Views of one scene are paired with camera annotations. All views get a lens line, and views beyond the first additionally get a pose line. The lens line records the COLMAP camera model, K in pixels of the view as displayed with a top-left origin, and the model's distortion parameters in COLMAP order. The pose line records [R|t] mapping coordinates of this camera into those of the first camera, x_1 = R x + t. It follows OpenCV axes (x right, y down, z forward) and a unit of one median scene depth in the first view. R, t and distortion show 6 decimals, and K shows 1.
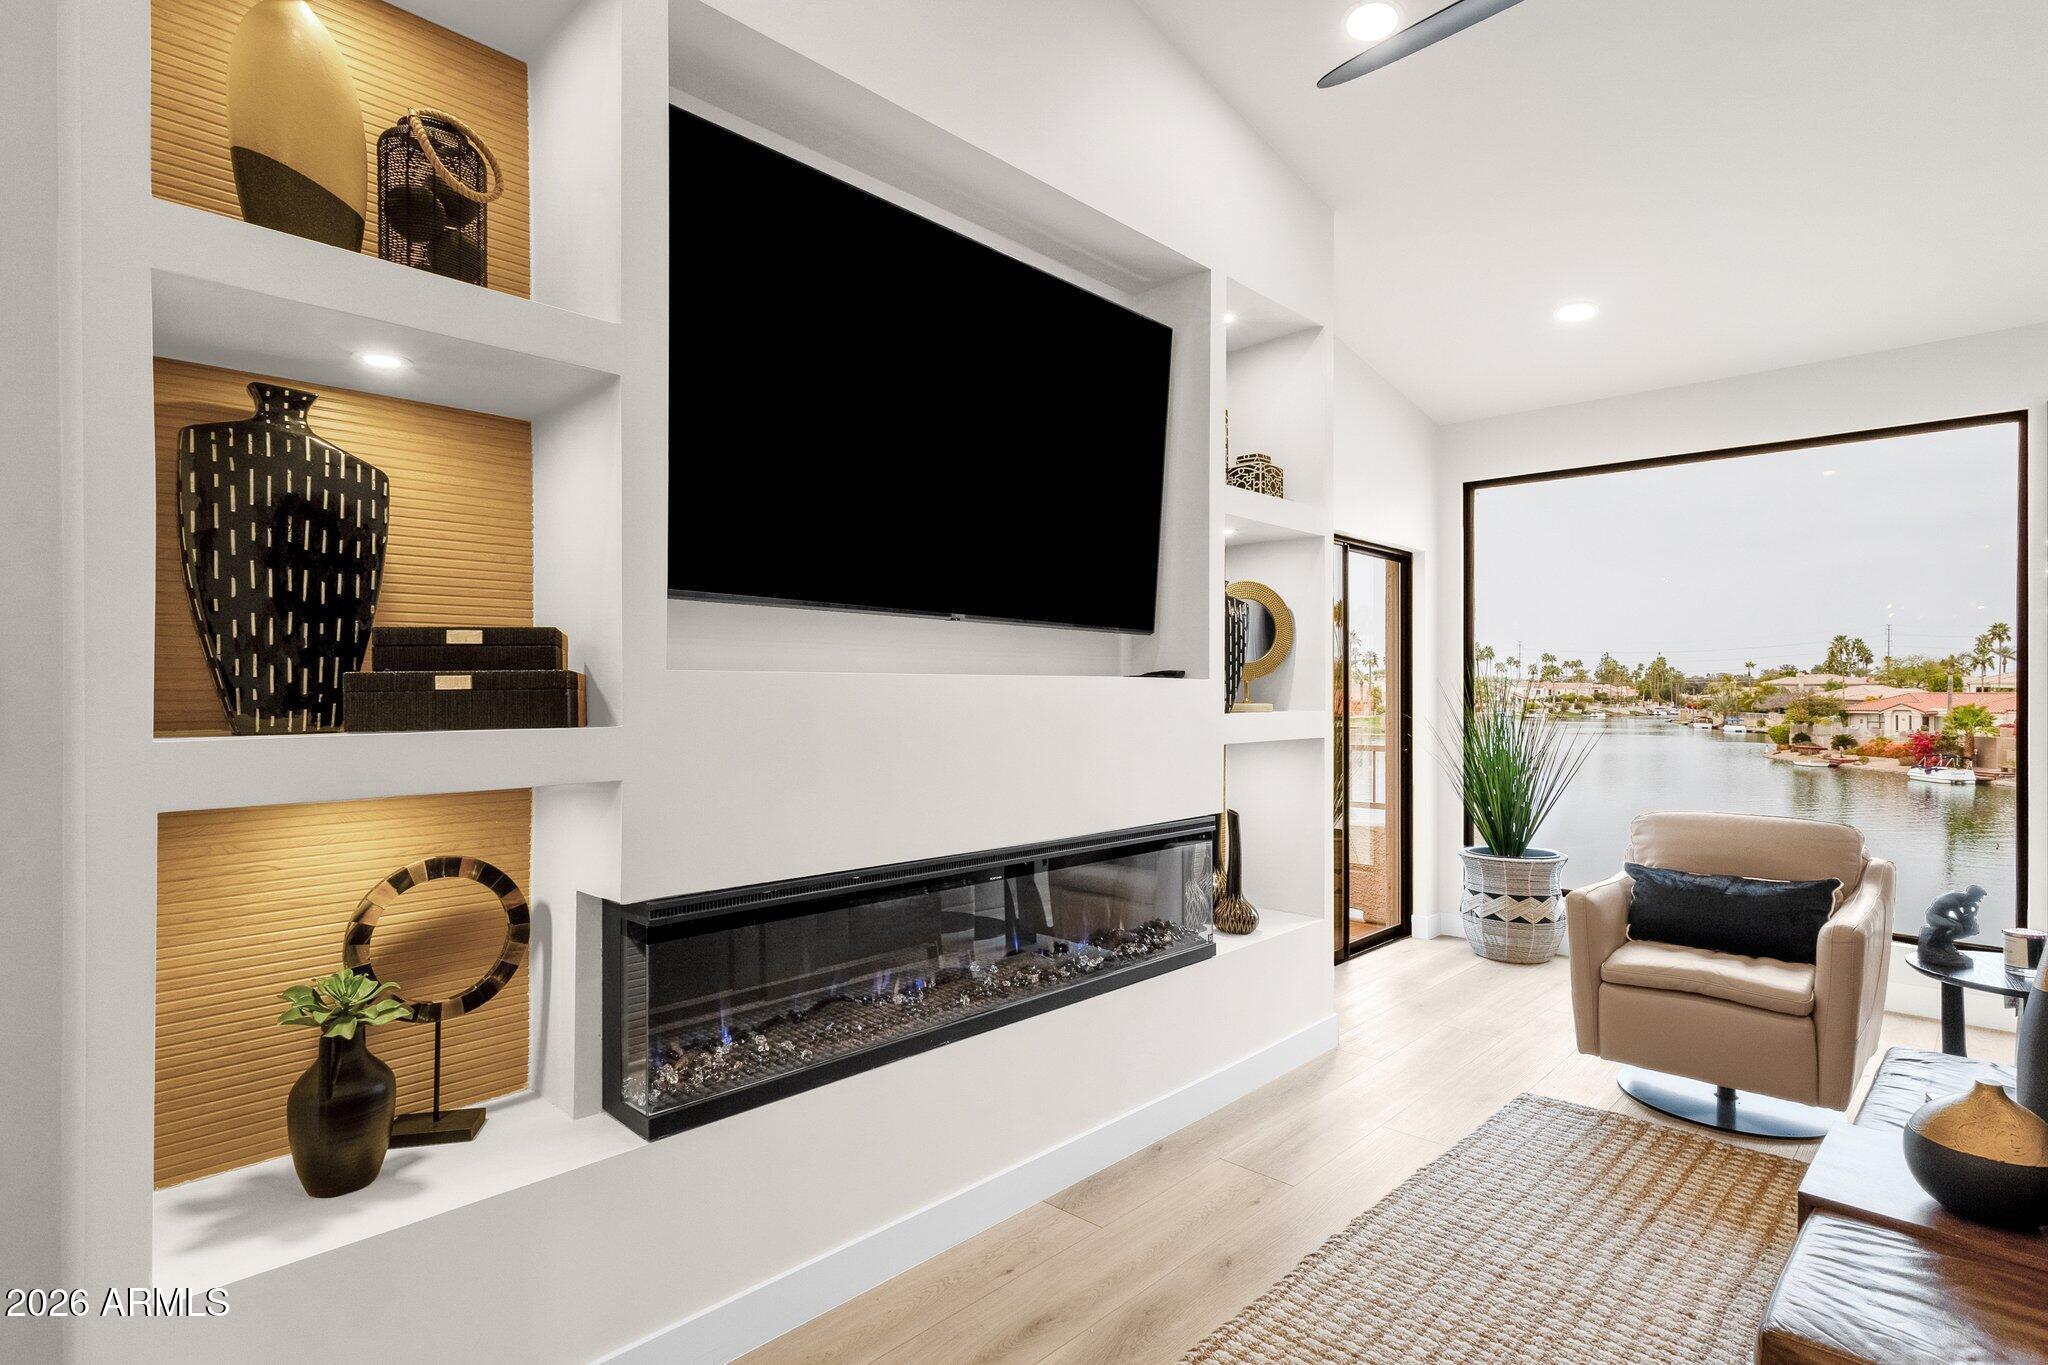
lens RADIAL K [[1026.3, 0, 1025.8], [0, 1026.3, 692.6], [0, 0, 1]] dist [0.007433, -0.000144]
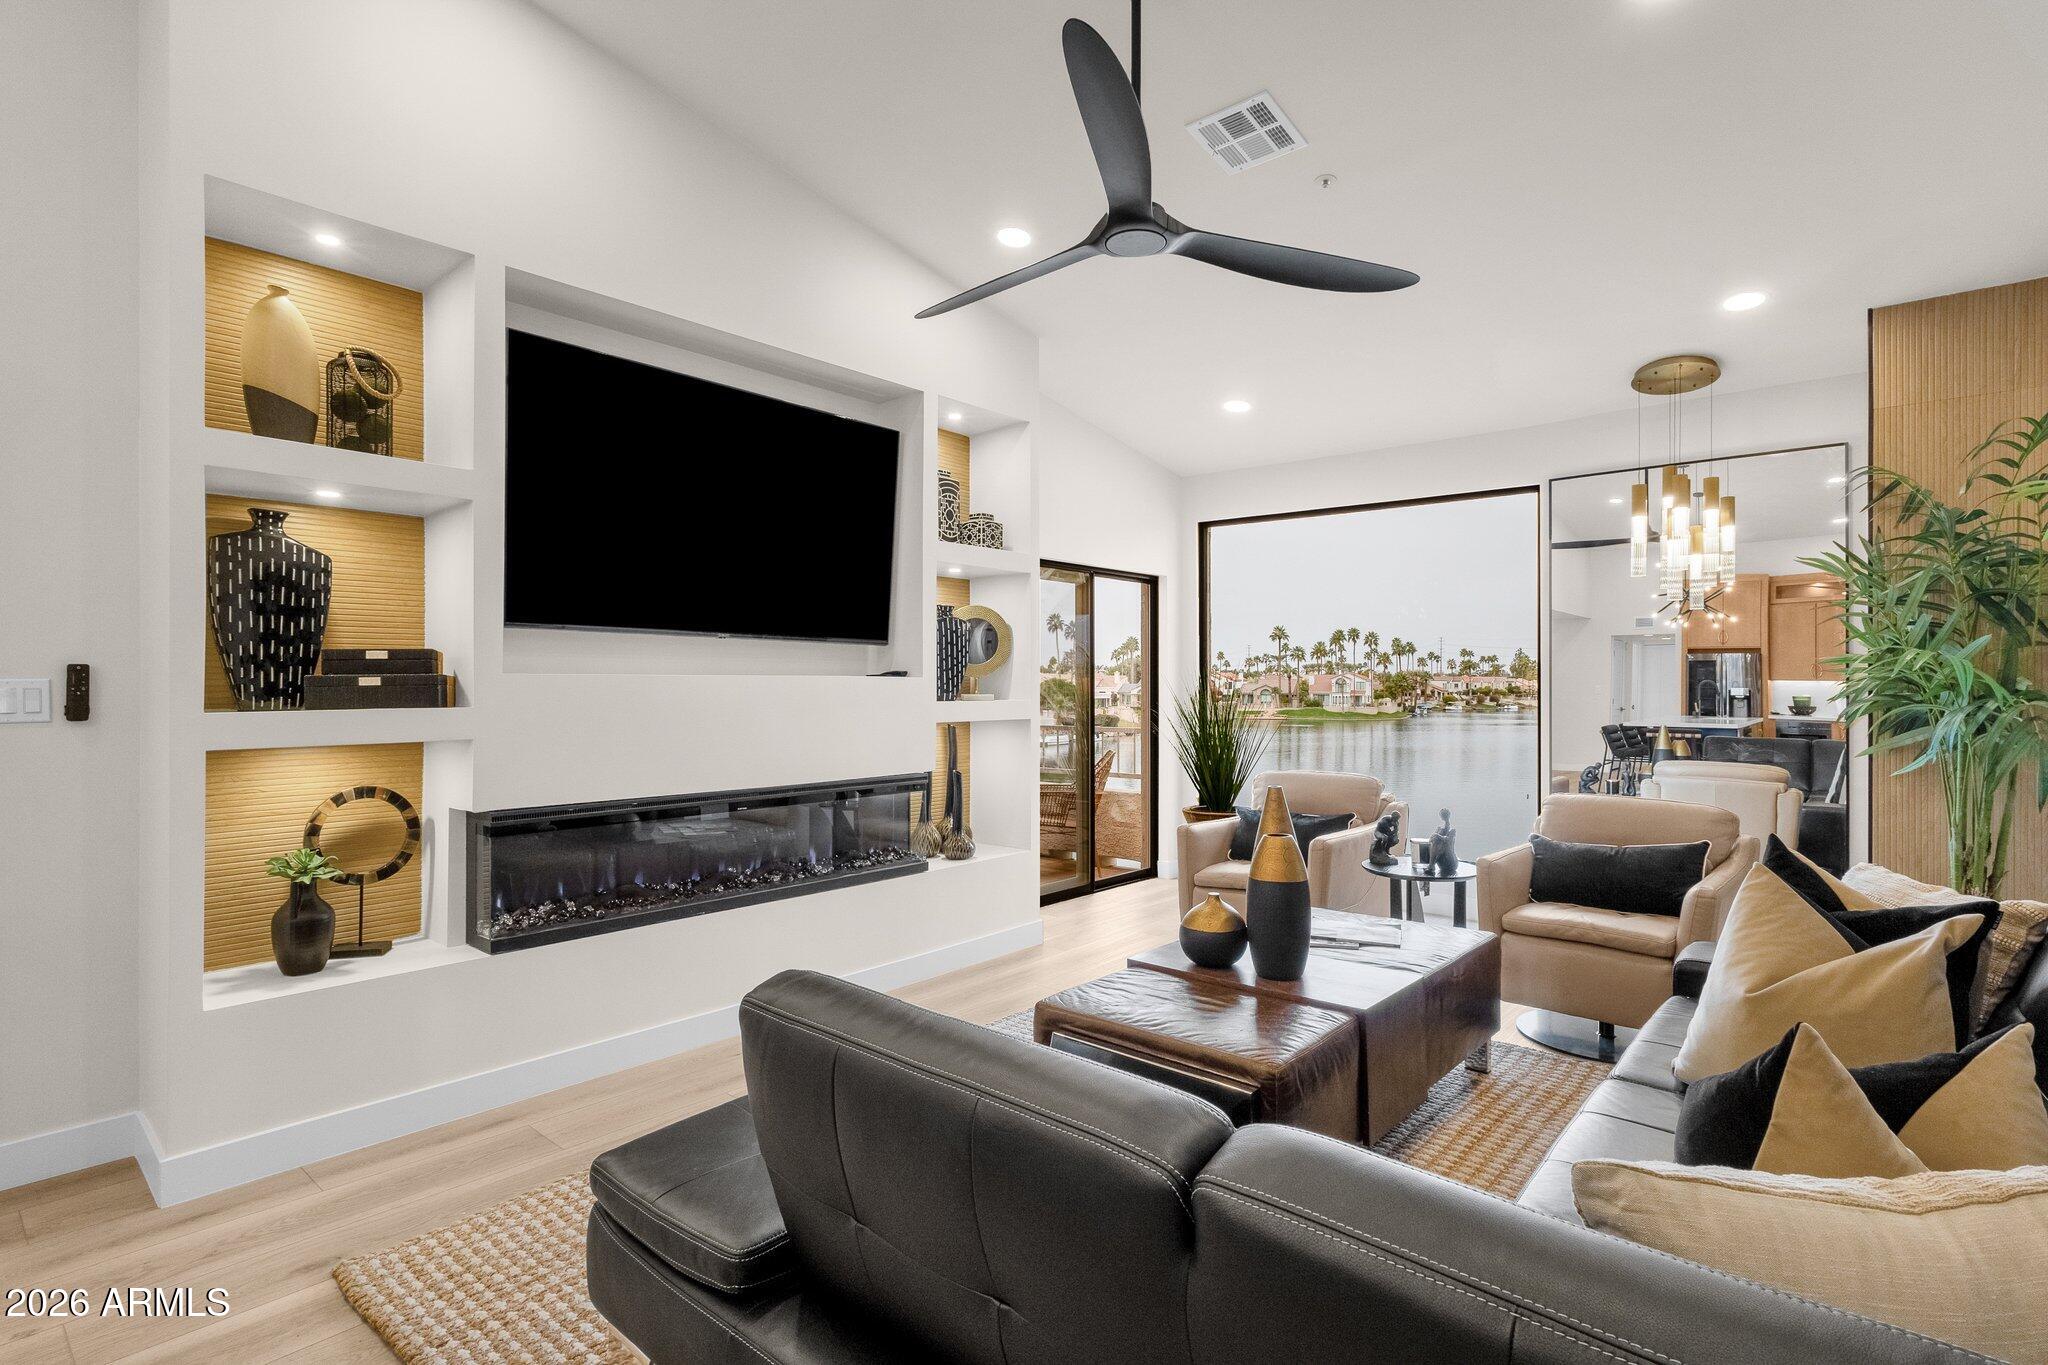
lens RADIAL K [[1002.1, 0, 1024.0], [0, 1002.1, 682.5], [0, 0, 1]] dist [-0.001255, 0.000593]
pose [[0.998683, -0.000321, 0.051306, 0.211339], [0.000510, 0.999993, -0.003677, -0.000409], [-0.051304, 0.003698, 0.998676, -0.342465]]
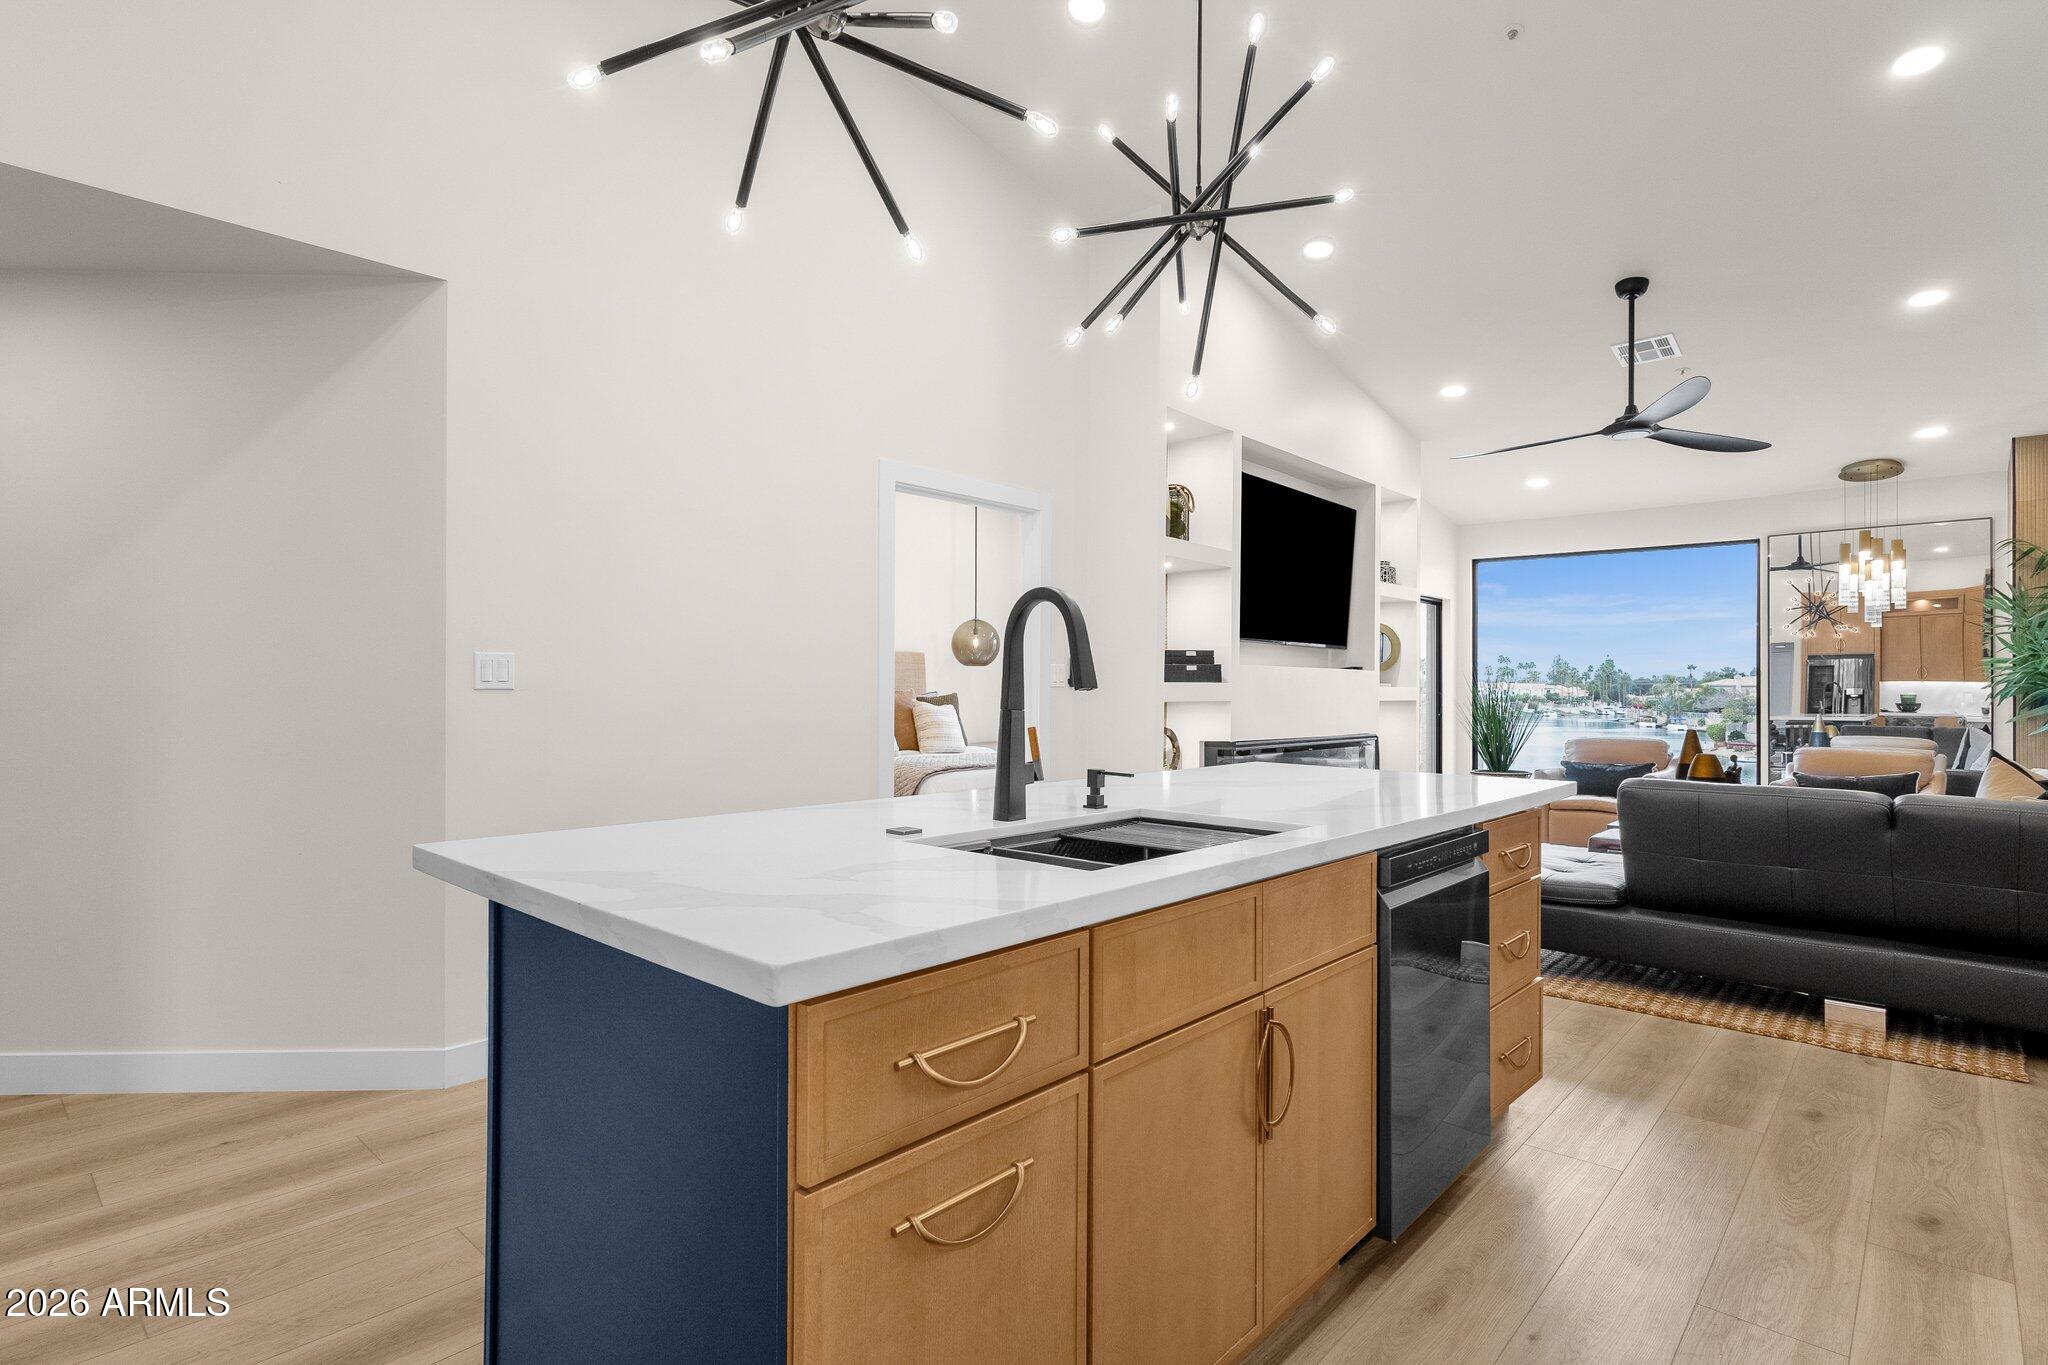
lens RADIAL K [[1011.7, 0, 1025.0], [0, 1011.7, 679.7], [0, 0, 1]] dist [0.002977, 0.000762]
pose [[0.999563, 0.005400, 0.029061, -0.539624], [-0.005090, 0.999929, -0.010740, 0.029108], [-0.029117, 0.010588, 0.999520, -0.974840]]
